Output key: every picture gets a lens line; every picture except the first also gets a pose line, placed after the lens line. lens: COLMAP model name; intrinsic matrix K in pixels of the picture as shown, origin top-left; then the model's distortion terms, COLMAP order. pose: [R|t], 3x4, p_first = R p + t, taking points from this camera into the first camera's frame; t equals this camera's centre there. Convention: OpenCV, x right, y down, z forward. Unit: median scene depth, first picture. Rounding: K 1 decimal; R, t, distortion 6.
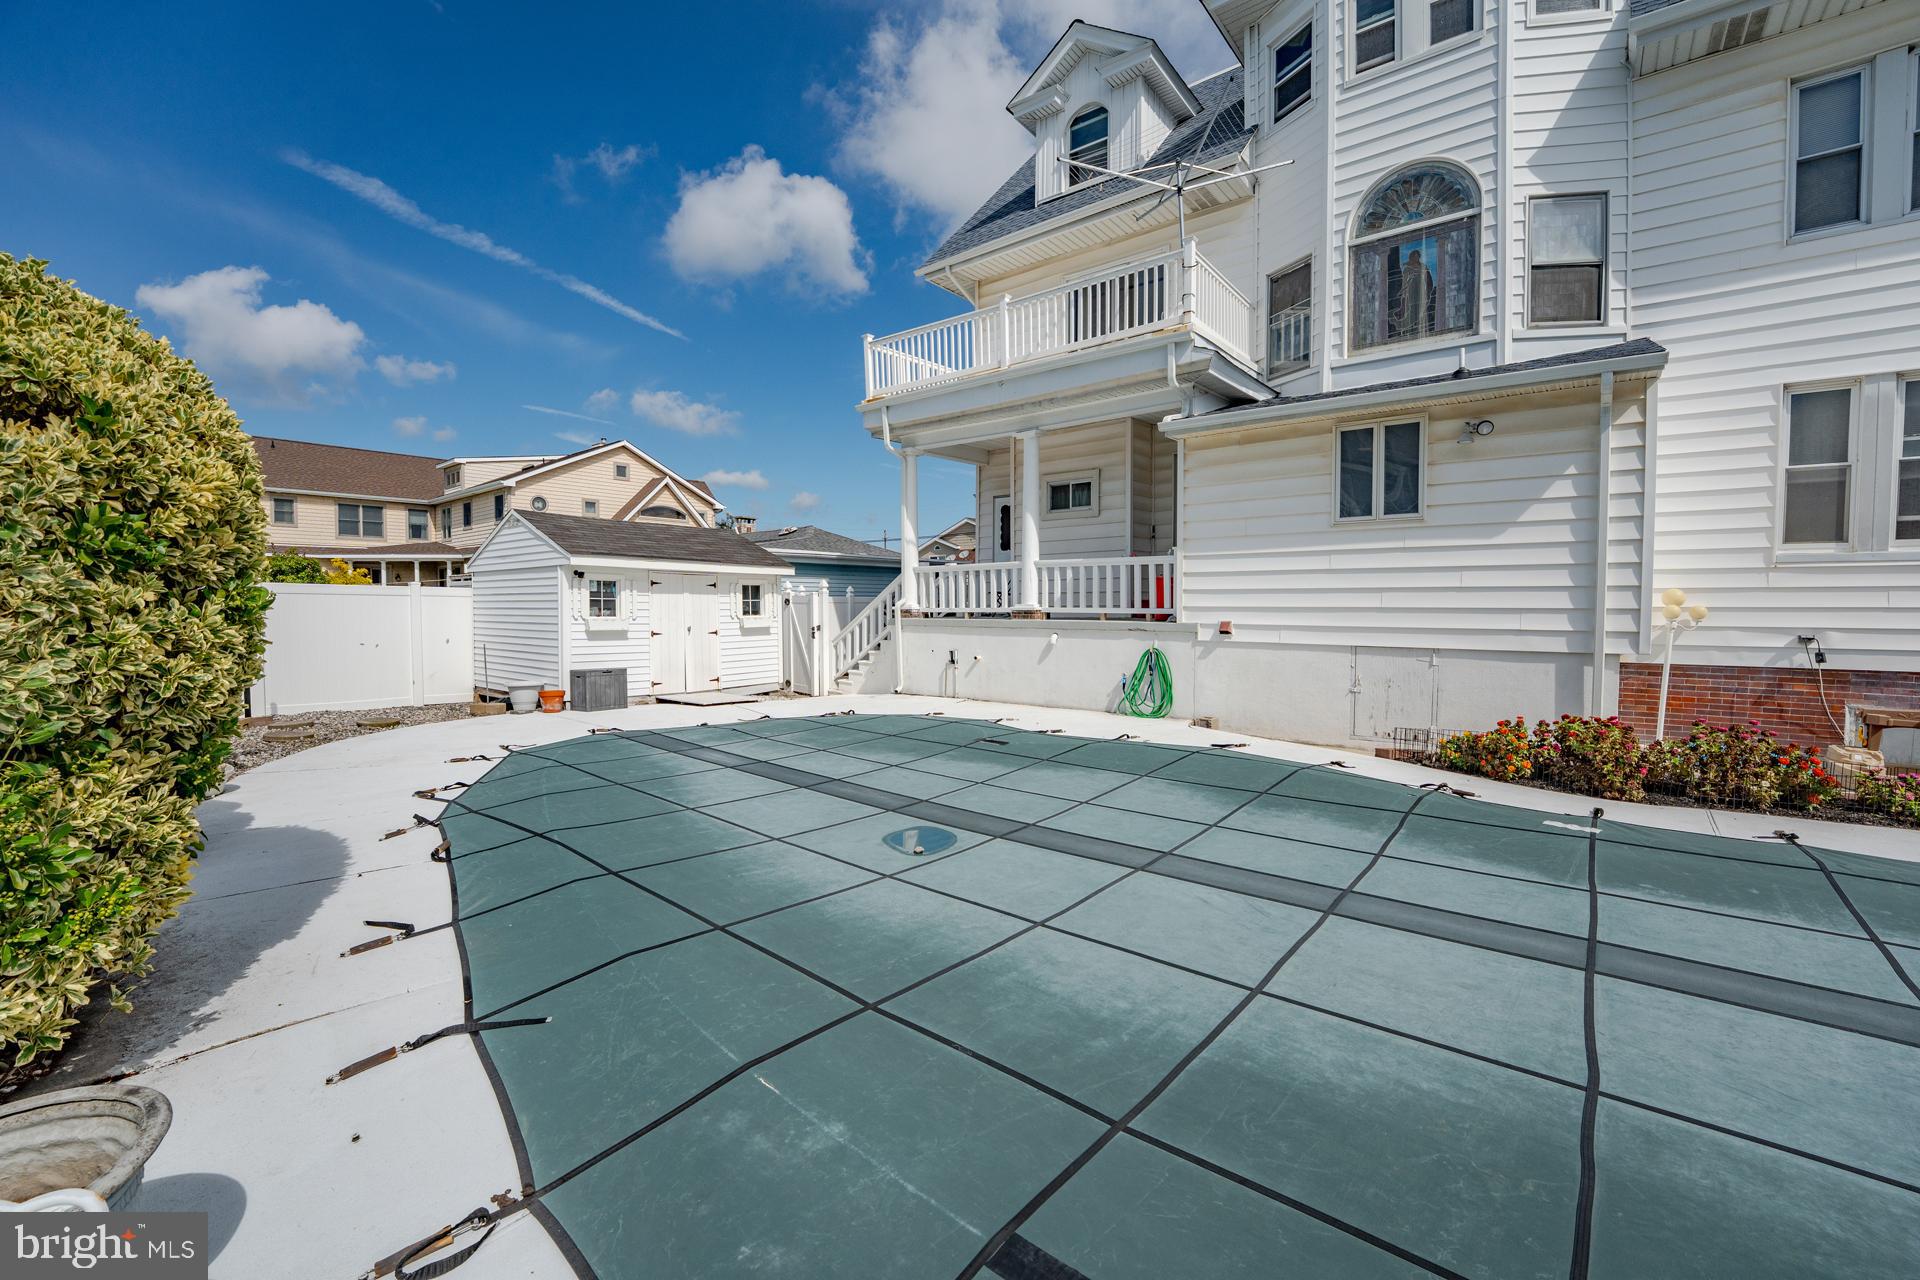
lens RADIAL K [[780.9, 0, 963.2], [0, 780.9, 637.0], [0, 0, 1]] dist [-0.027644, 0.003442]
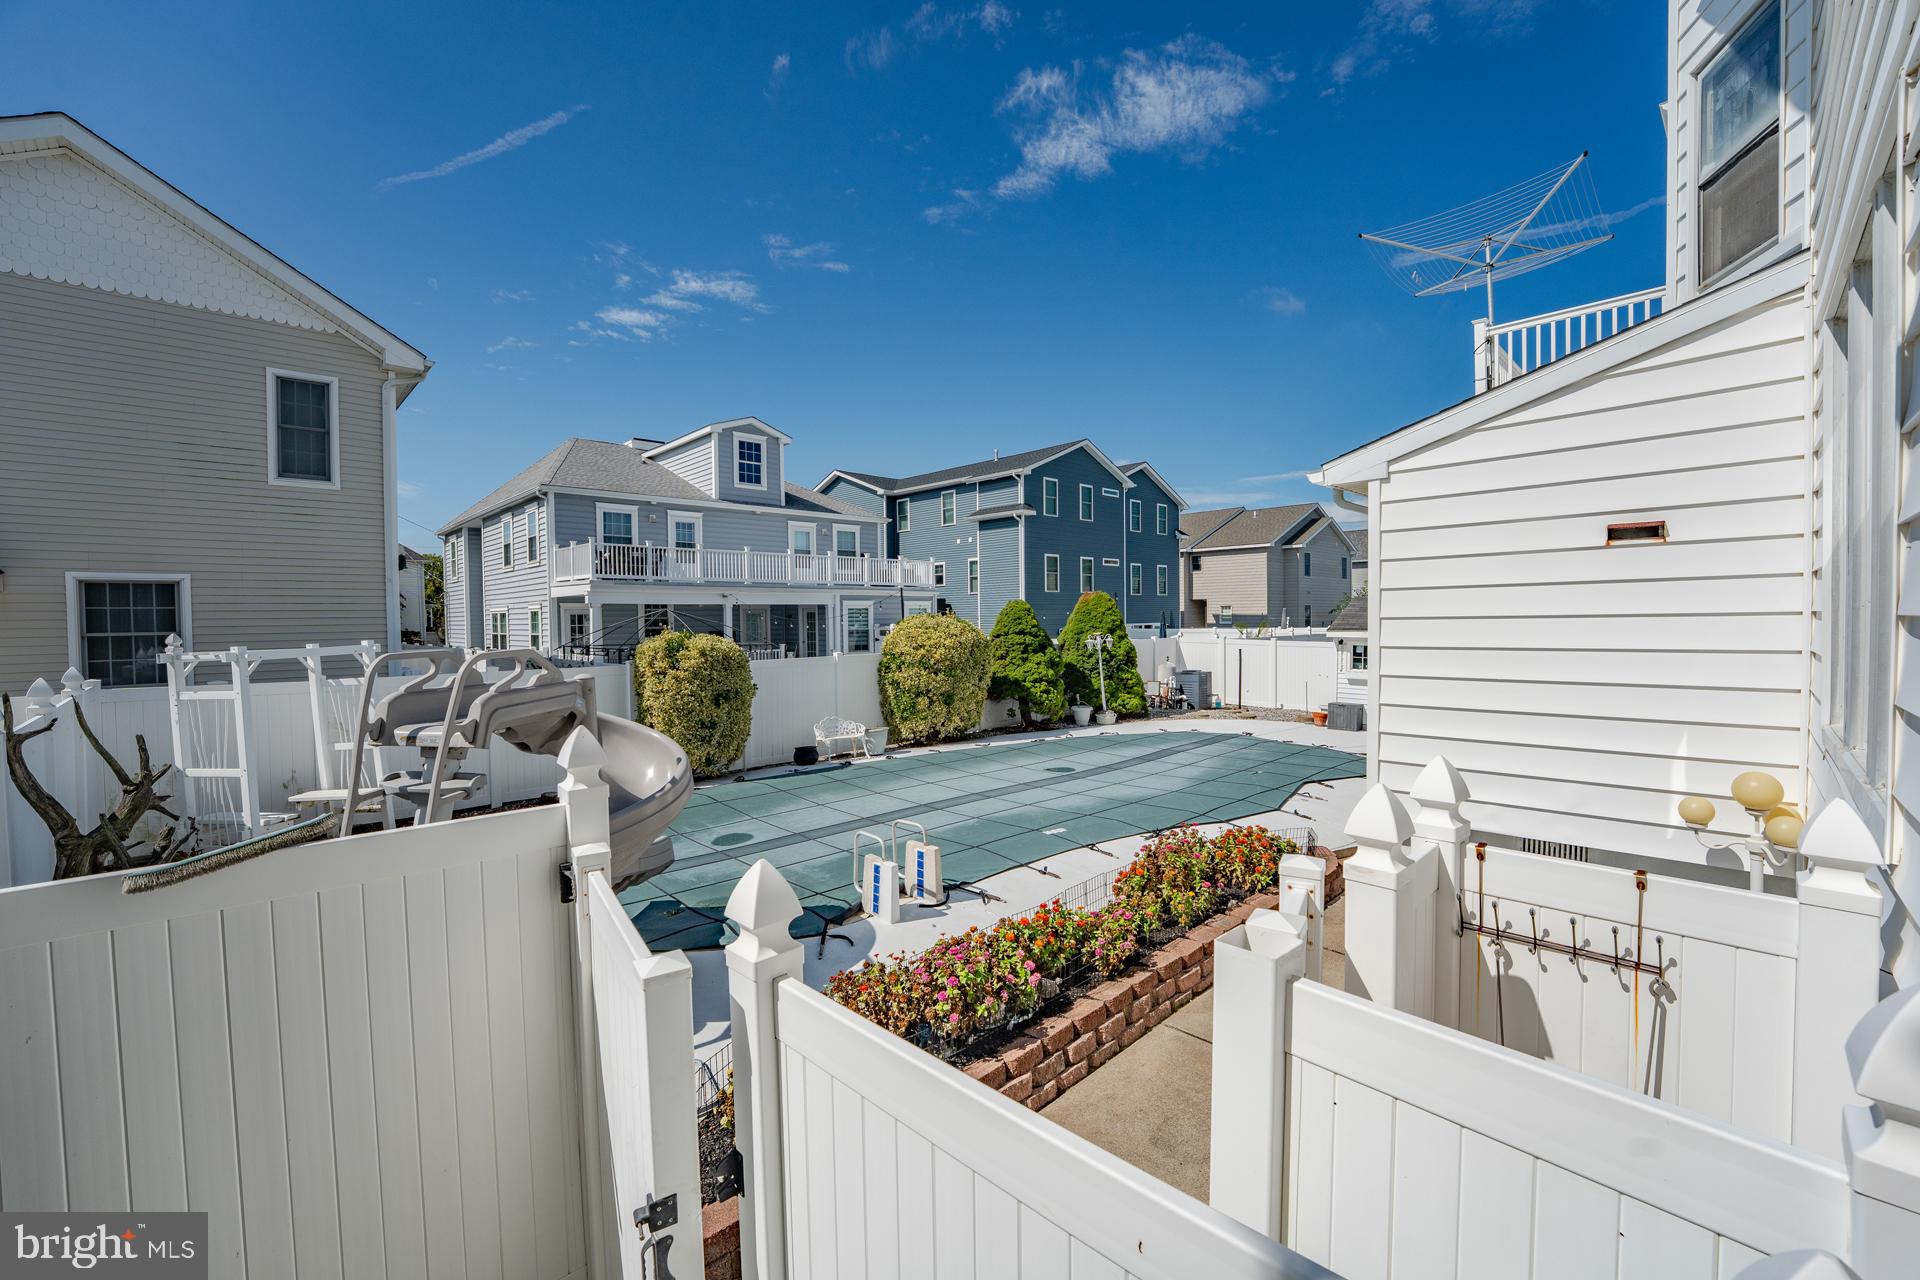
lens RADIAL K [[780.9, 0, 959.2], [0, 780.9, 637.6], [0, 0, 1]] dist [-0.027644, 0.003442]
pose [[-0.126523, 0.027748, -0.991576, 1.251395], [-0.026759, 0.999149, 0.031374, -0.127972], [0.991603, 0.030503, -0.125672, 0.464451]]
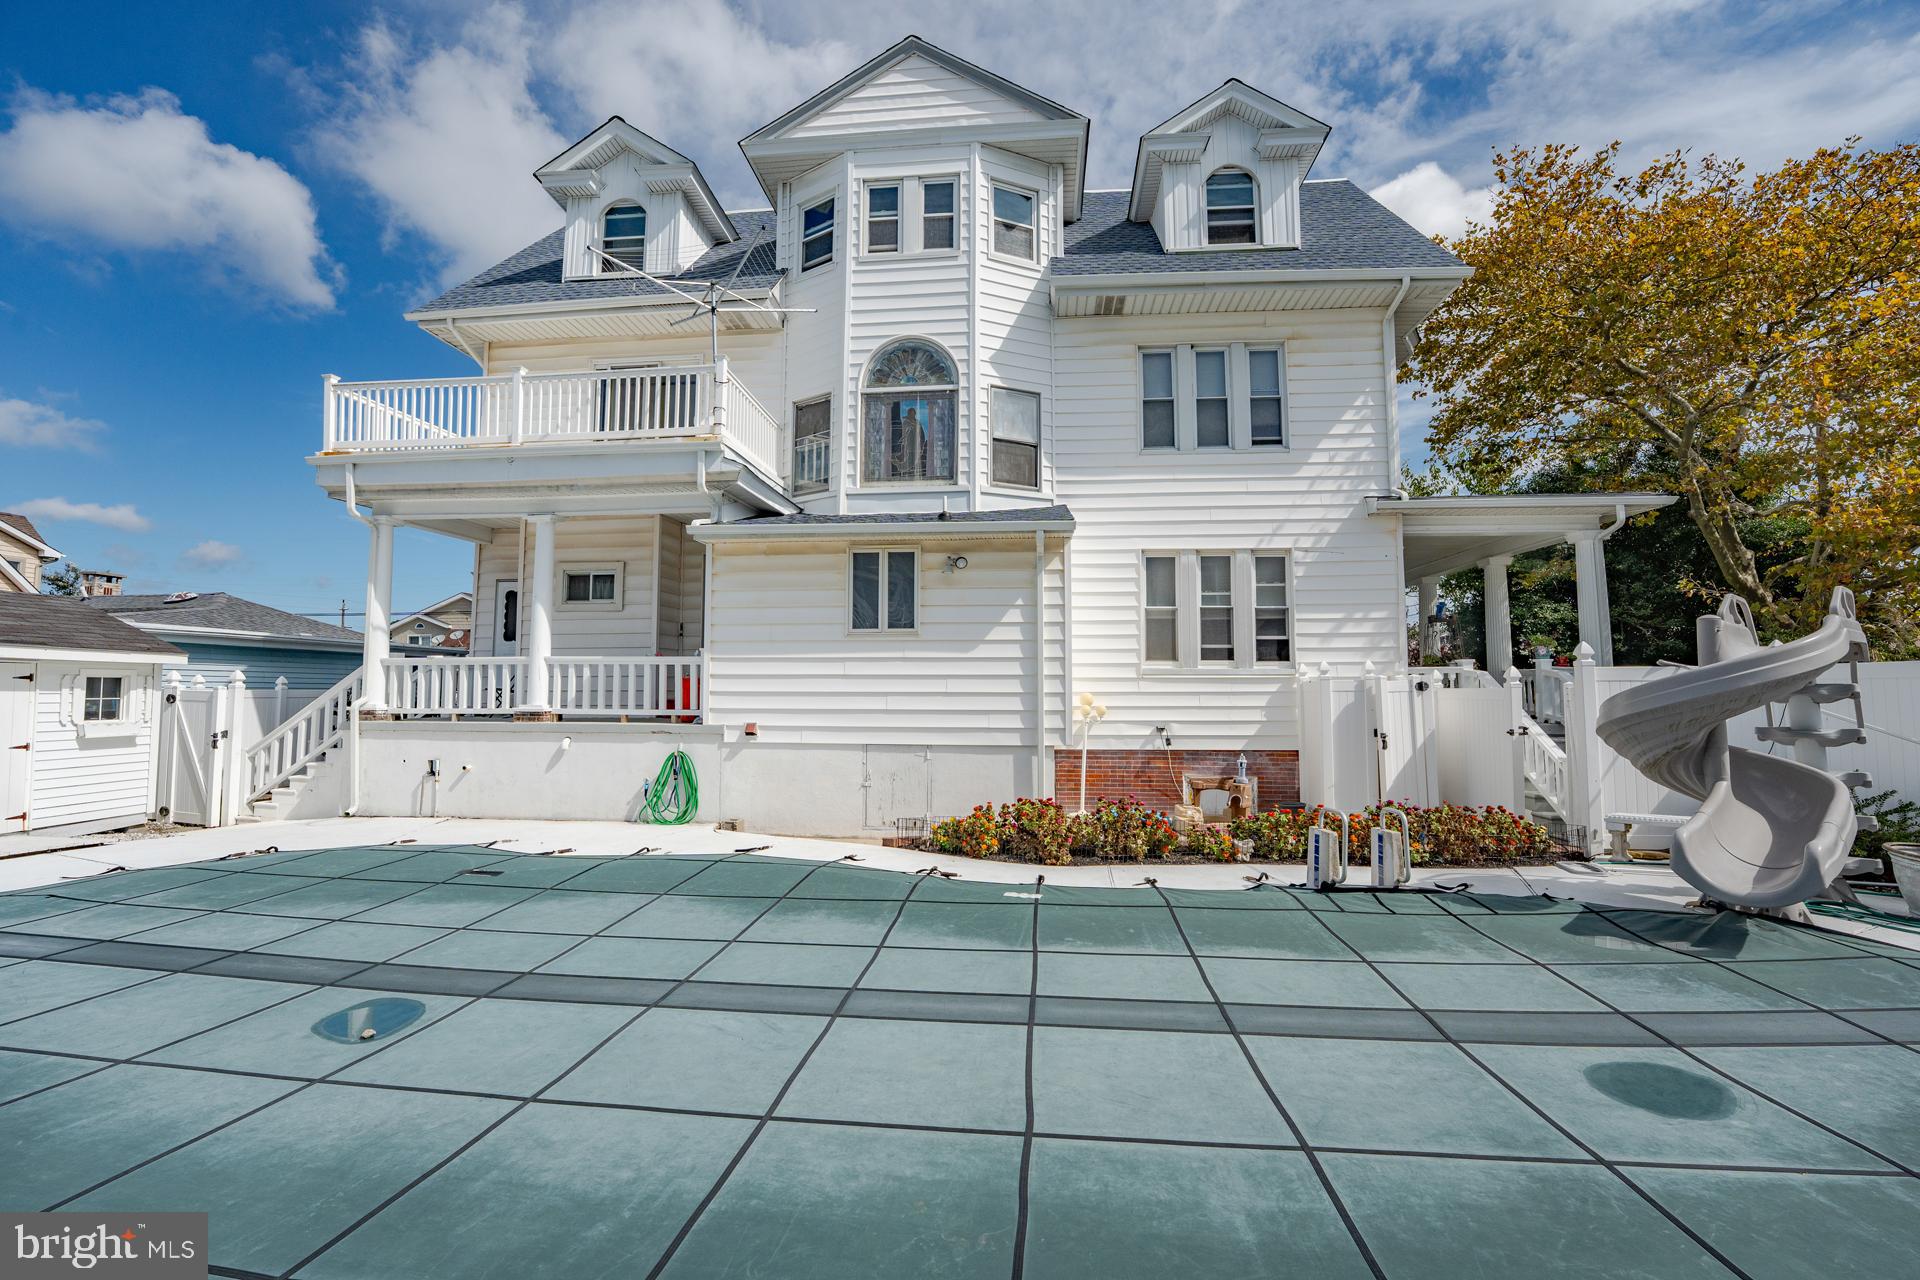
lens RADIAL K [[780.9, 0, 963.1], [0, 780.9, 641.6], [0, 0, 1]] dist [-0.027644, 0.003442]
pose [[0.835191, 0.038136, 0.548636, 0.003535], [0.021046, 0.994646, -0.101177, -0.016371], [-0.549557, 0.096048, 0.829917, -0.013516]]
